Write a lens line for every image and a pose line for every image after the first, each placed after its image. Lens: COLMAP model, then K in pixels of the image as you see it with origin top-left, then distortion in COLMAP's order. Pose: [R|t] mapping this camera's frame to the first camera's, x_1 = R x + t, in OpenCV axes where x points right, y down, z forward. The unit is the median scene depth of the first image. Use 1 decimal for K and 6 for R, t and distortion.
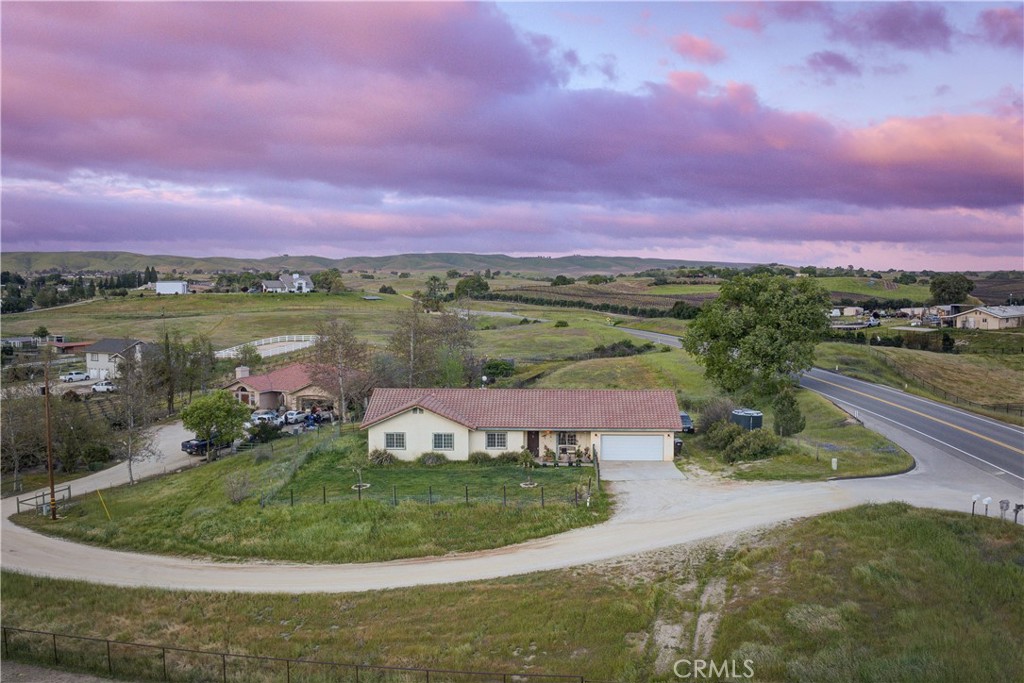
lens RADIAL K [[861.6, 0, 512.0], [0, 861.6, 341.5], [0, 0, 1]] dist [-0.090183, -0.046823]
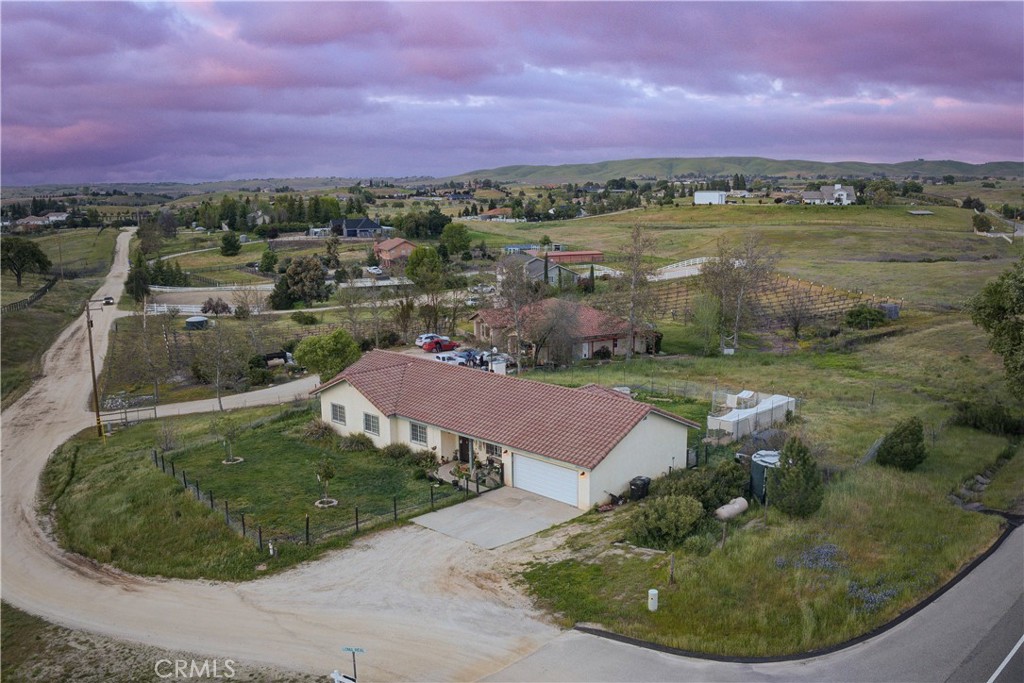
lens RADIAL K [[861.6, 0, 512.0], [0, 861.6, 341.5], [0, 0, 1]] dist [-0.090183, -0.046823]
pose [[0.754700, 0.108034, -0.647114, 0.565316], [-0.035728, 0.991653, 0.123886, -0.072491], [0.655097, -0.070377, 0.752260, 0.476651]]
